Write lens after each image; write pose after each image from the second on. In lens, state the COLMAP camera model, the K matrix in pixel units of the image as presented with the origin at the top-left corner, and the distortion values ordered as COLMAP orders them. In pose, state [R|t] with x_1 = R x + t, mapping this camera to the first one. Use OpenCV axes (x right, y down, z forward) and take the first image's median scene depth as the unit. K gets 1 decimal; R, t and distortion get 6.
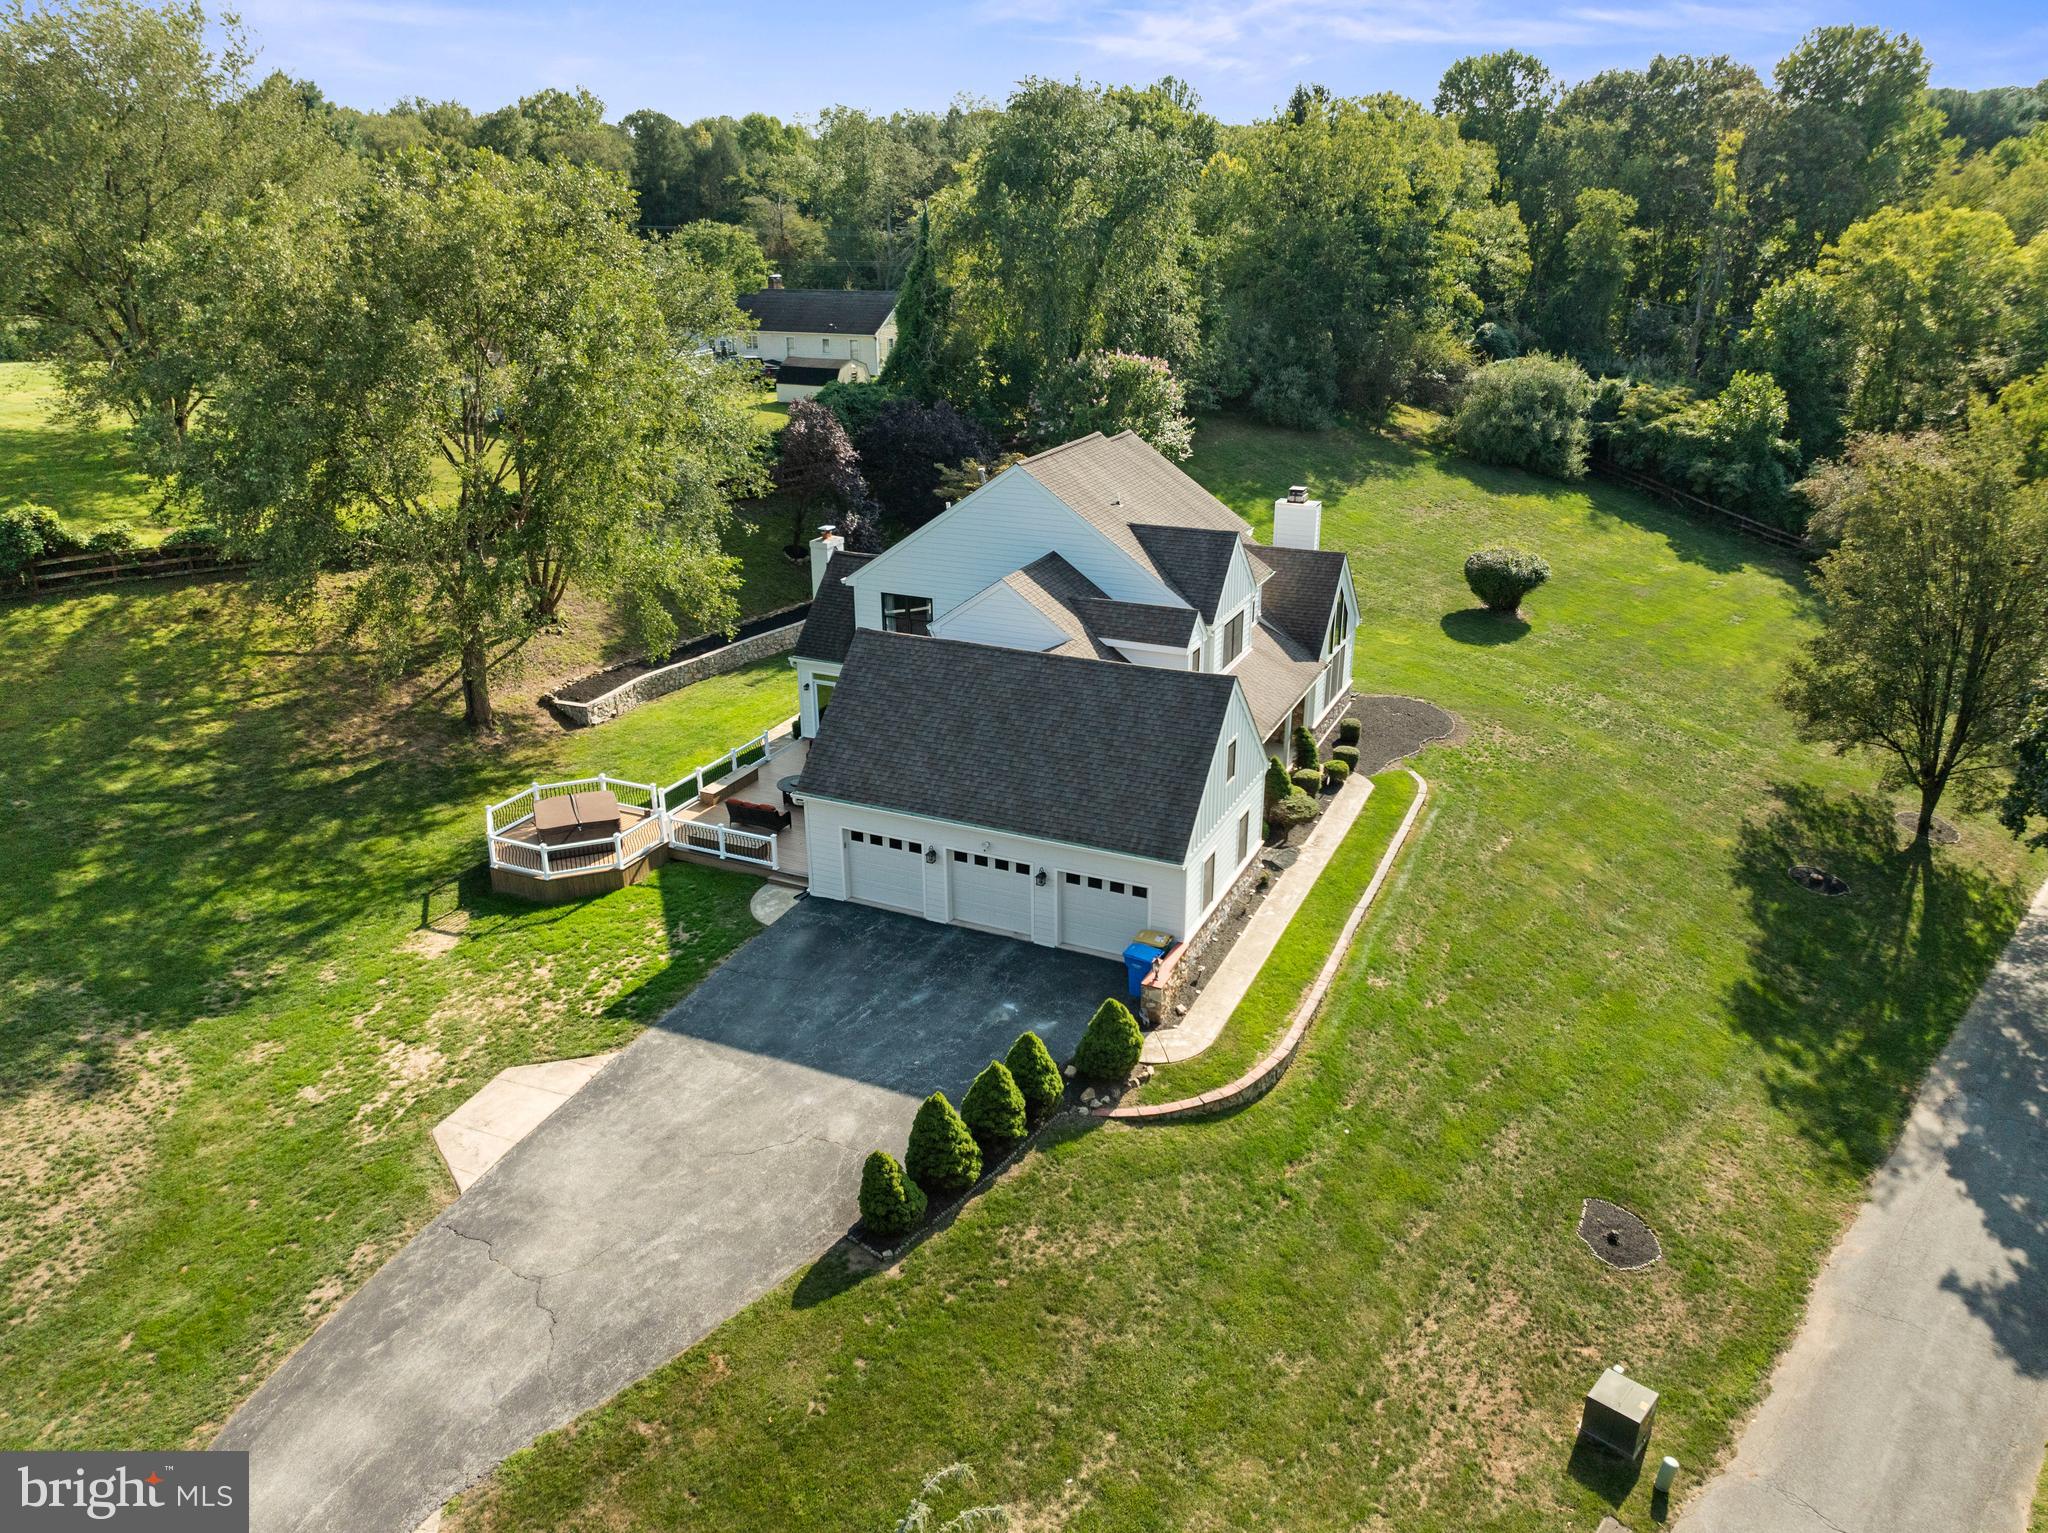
lens RADIAL K [[1442.8, 0, 1024.0], [0, 1442.8, 766.5], [0, 0, 1]] dist [-0.052736, 0.000490]
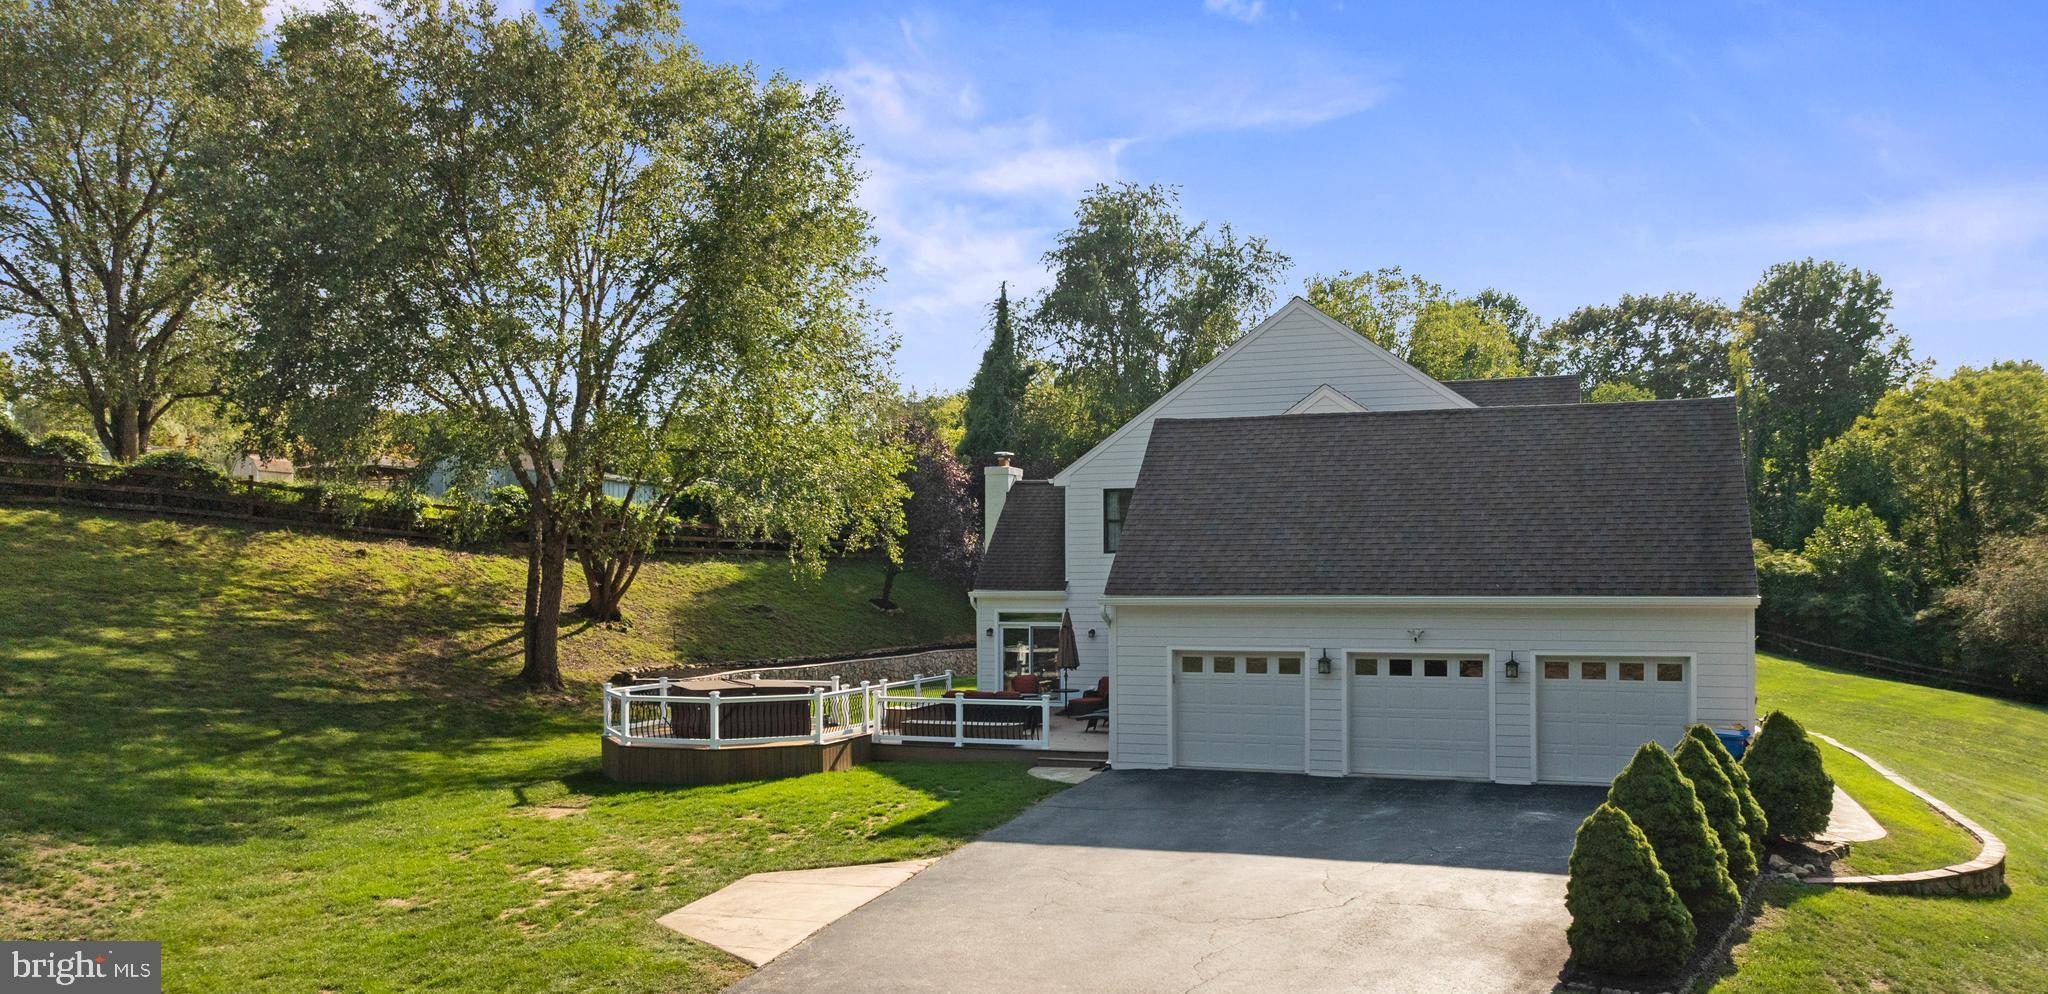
lens RADIAL K [[1487.2, 0, 1015.2], [0, 1487.2, 576.7], [0, 0, 1]] dist [0.001572, -0.064160]
pose [[0.997475, 0.005005, 0.070847, -0.244120], [0.021256, 0.930754, -0.365028, 0.260344], [-0.067768, 0.365612, 0.928297, 0.322724]]
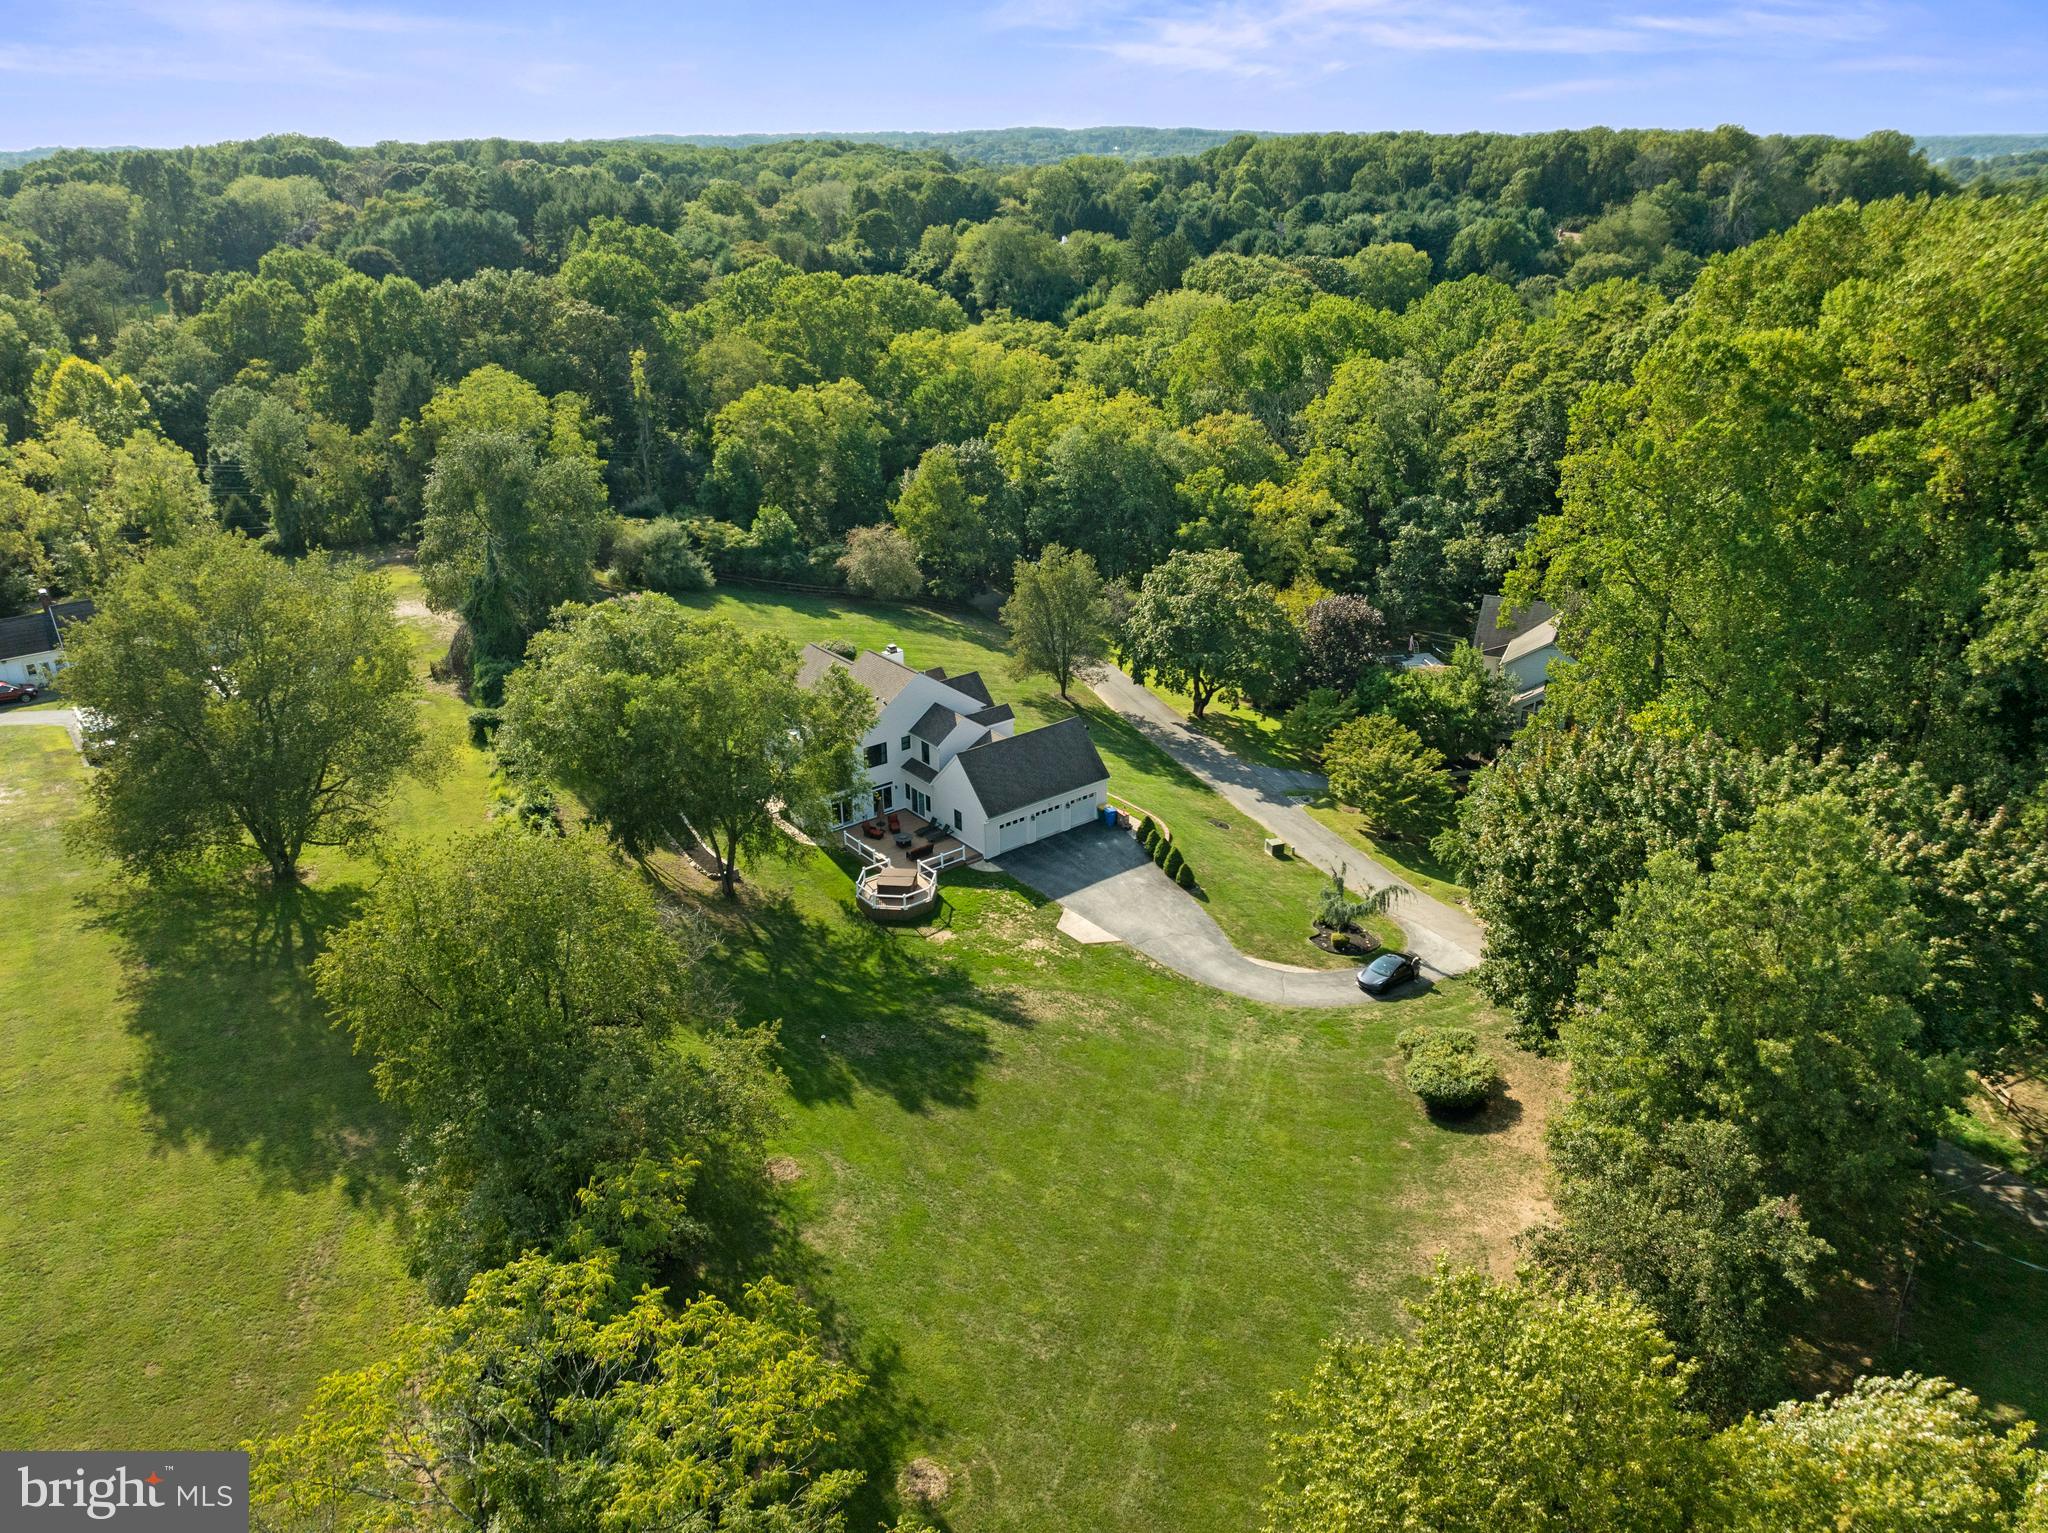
lens RADIAL K [[1442.8, 0, 1024.0], [0, 1442.8, 766.5], [0, 0, 1]] dist [-0.052736, 0.000490]
pose [[0.448127, -0.356574, 0.819779, -2.140238], [0.324651, 0.919315, 0.222400, -0.603521], [-0.832937, 0.166479, 0.527732, -0.413923]]
